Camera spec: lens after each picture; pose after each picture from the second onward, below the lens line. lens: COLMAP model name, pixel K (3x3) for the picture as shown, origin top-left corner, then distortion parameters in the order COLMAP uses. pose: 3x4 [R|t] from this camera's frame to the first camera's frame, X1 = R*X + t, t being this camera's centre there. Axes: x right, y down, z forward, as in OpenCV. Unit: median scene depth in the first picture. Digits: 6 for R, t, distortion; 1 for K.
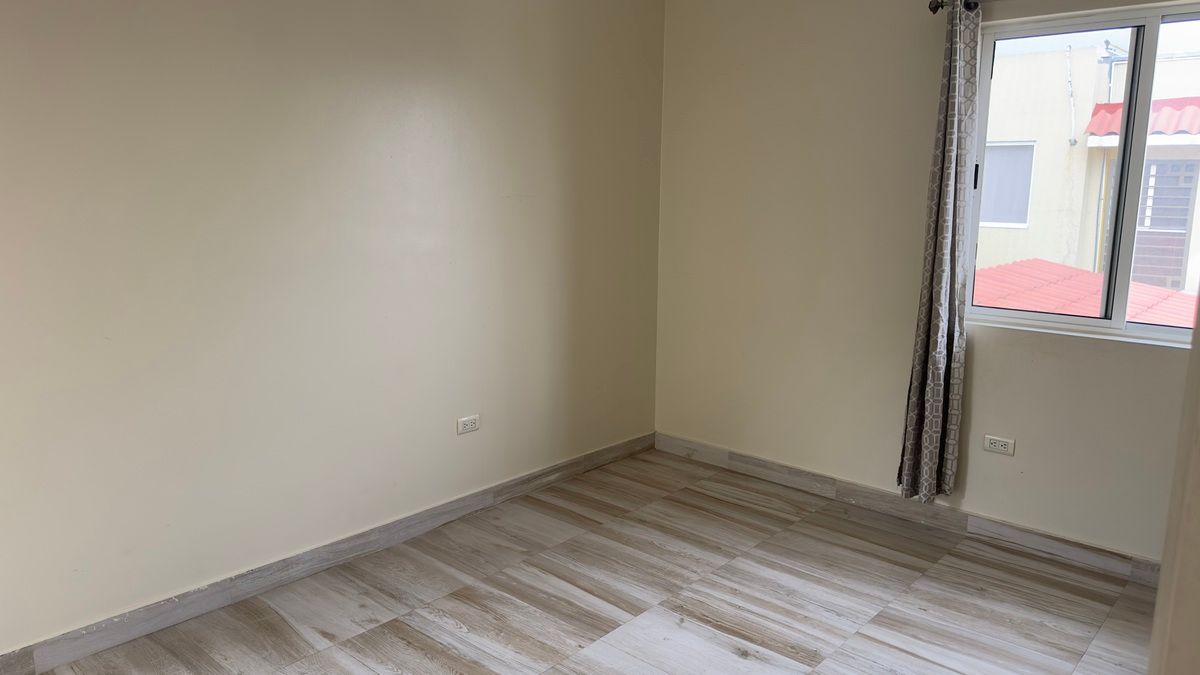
lens RADIAL K [[828.8, 0, 594.5], [0, 828.8, 329.0], [0, 0, 1]] dist [0.063918, -0.091163]
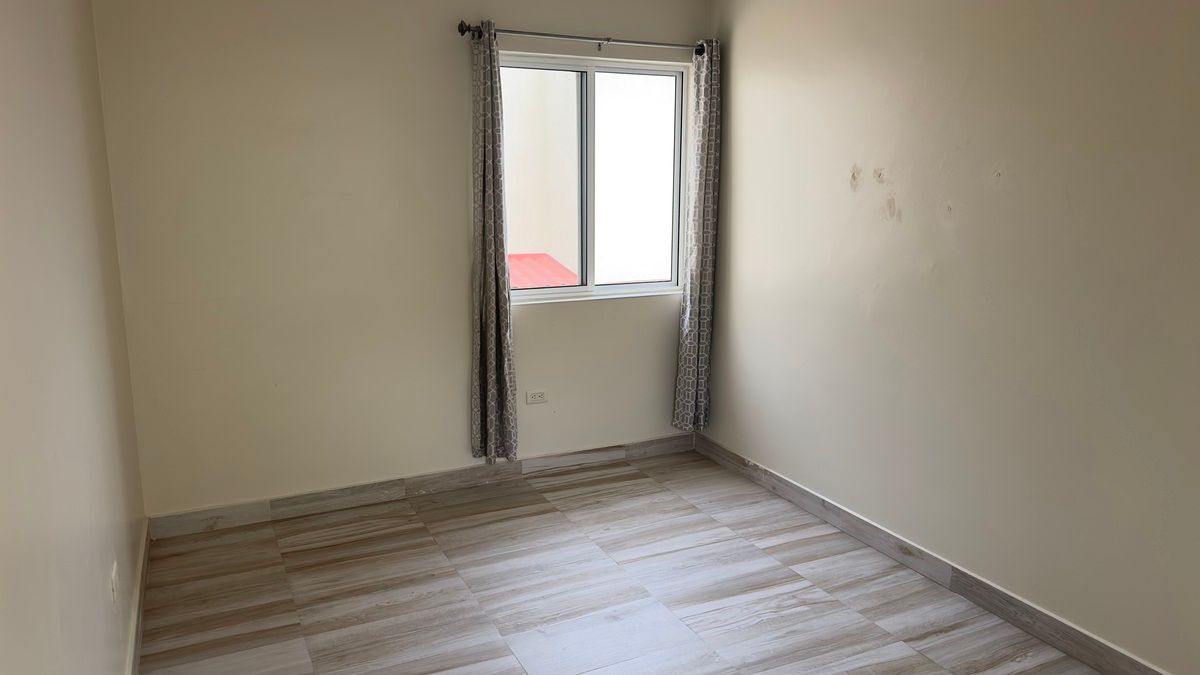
lens RADIAL K [[828.8, 0, 597.4], [0, 828.8, 336.8], [0, 0, 1]] dist [0.063918, -0.091163]
pose [[0.379517, -0.189278, 0.905616, -0.586066], [0.163780, 0.977134, 0.135590, -0.102406], [-0.910573, 0.096864, 0.401839, 0.406849]]
